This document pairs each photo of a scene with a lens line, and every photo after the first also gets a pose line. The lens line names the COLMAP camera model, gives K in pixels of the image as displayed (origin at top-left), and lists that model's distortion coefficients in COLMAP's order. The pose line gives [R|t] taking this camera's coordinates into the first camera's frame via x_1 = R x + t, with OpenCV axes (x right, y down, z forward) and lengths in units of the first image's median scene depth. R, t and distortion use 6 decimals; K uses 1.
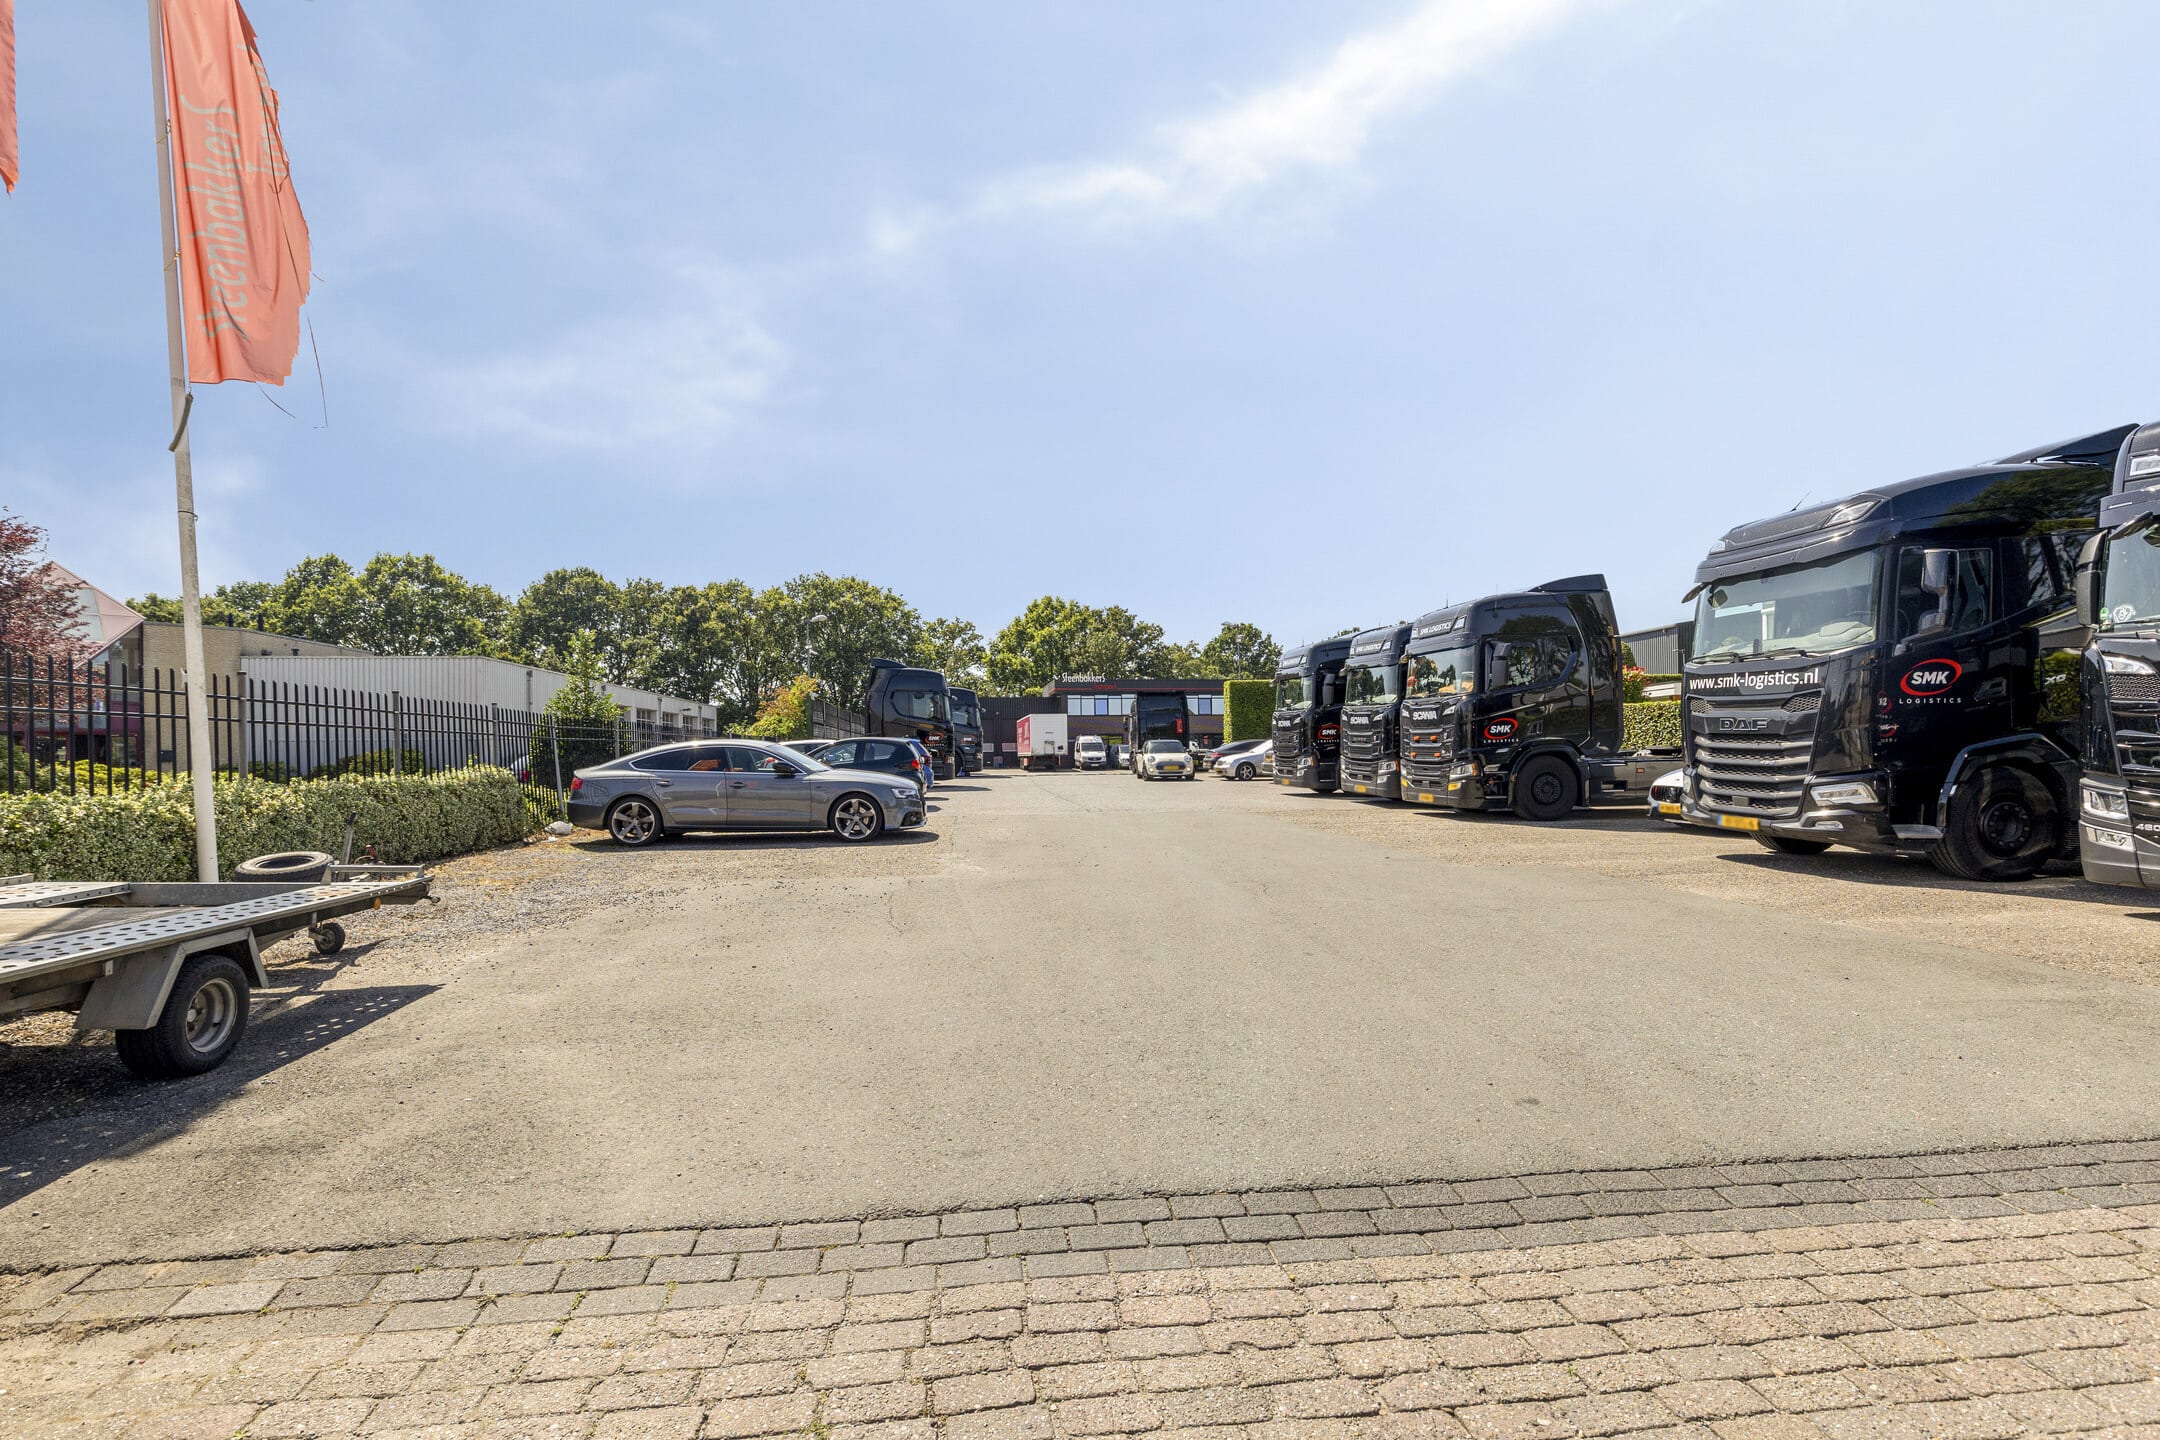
lens RADIAL K [[956.4, 0, 1090.9], [0, 956.4, 747.9], [0, 0, 1]] dist [0.003865, 0.000012]
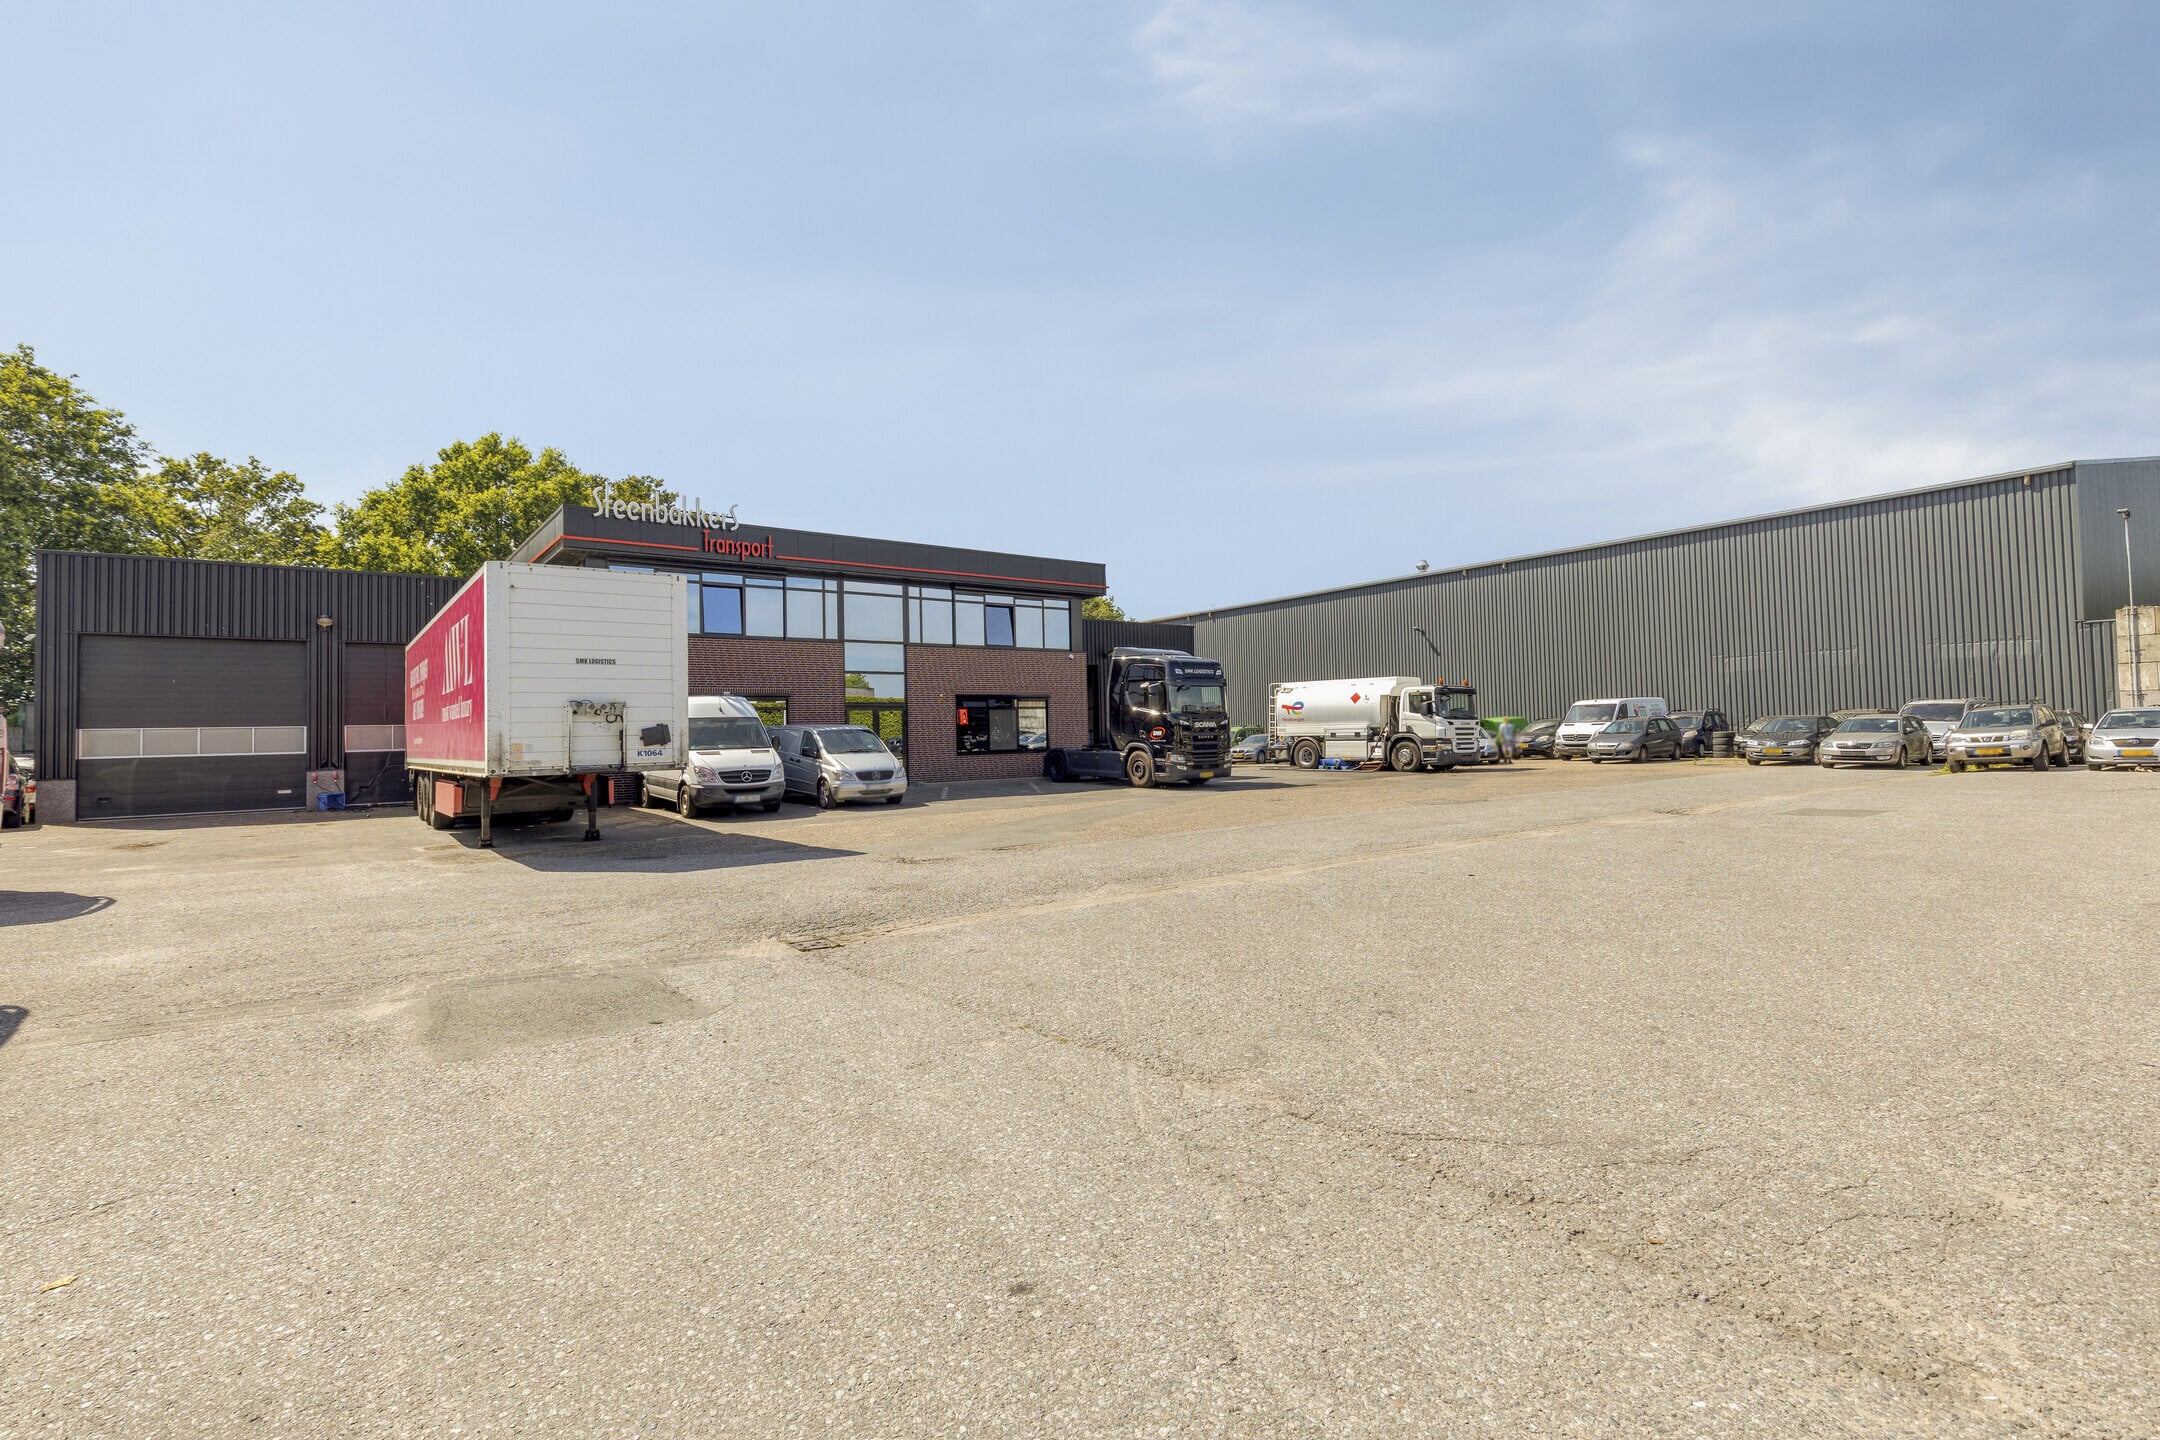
lens RADIAL K [[991.6, 0, 1087.4], [0, 991.6, 695.1], [0, 0, 1]] dist [0.004579, -0.000174]
pose [[0.867320, 0.010852, 0.497632, -0.031870], [0.010691, 0.999125, -0.040423, 0.000495], [-0.497635, 0.040380, 0.866446, 0.423586]]
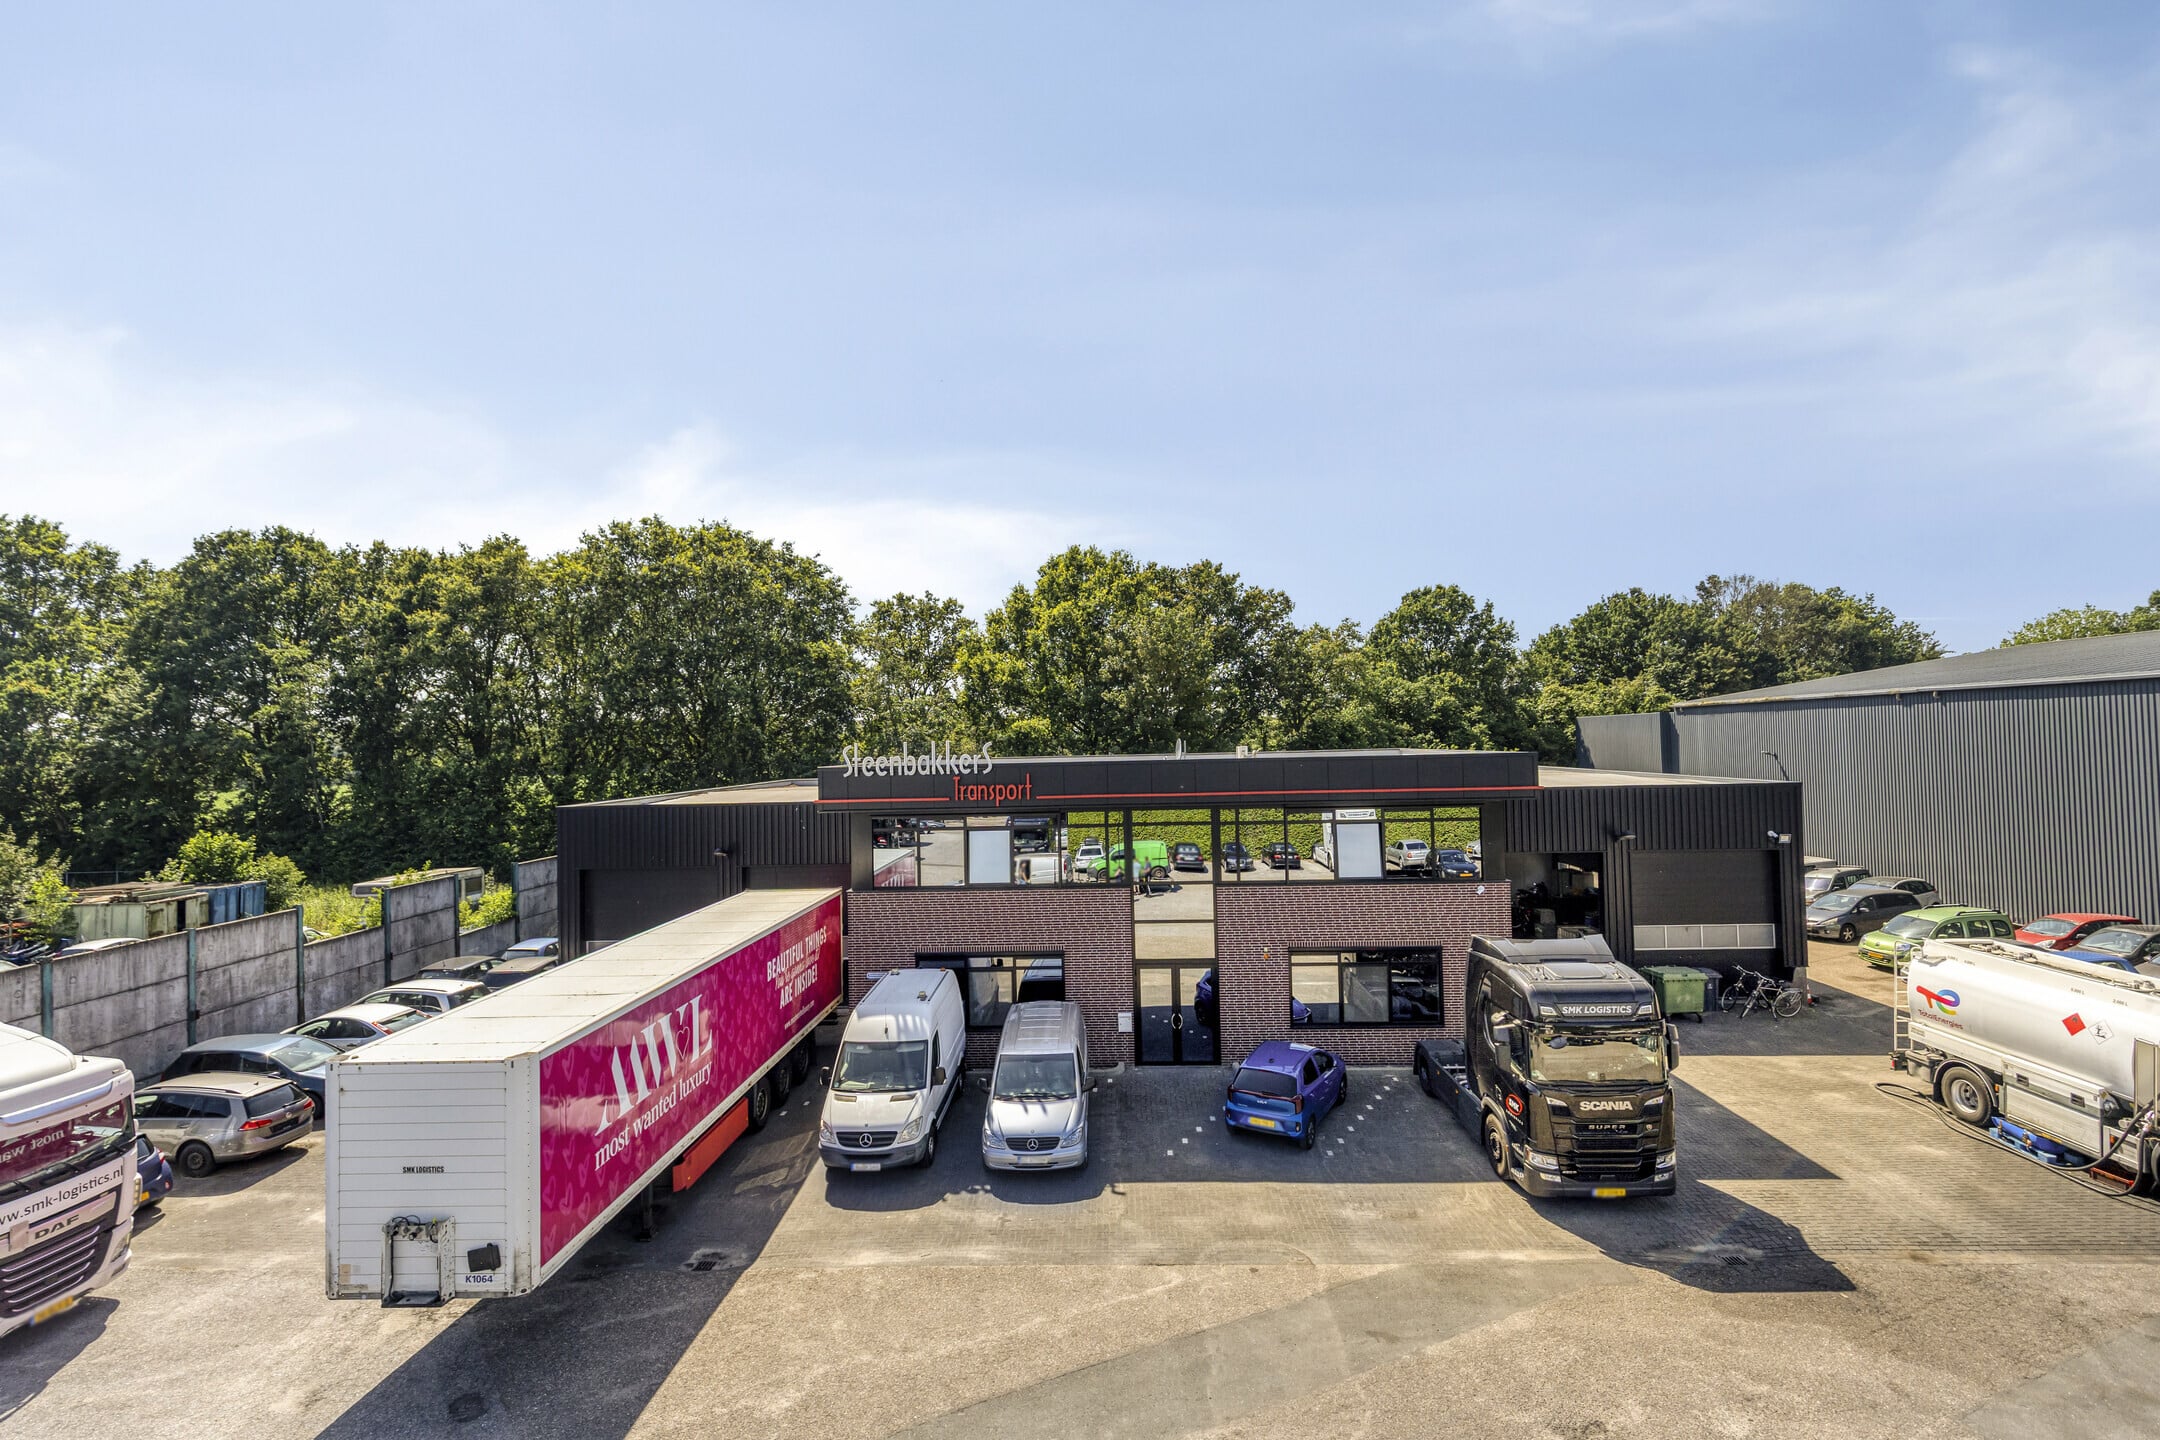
lens RADIAL K [[980.3, 0, 1080.0], [0, 980.3, 720.0], [0, 0, 1]] dist [0.007314, -0.000866]
pose [[0.984277, -0.012742, -0.176172, 0.058712], [0.010104, 0.999823, -0.015862, -0.051493], [0.176343, 0.013832, 0.984232, 0.464525]]
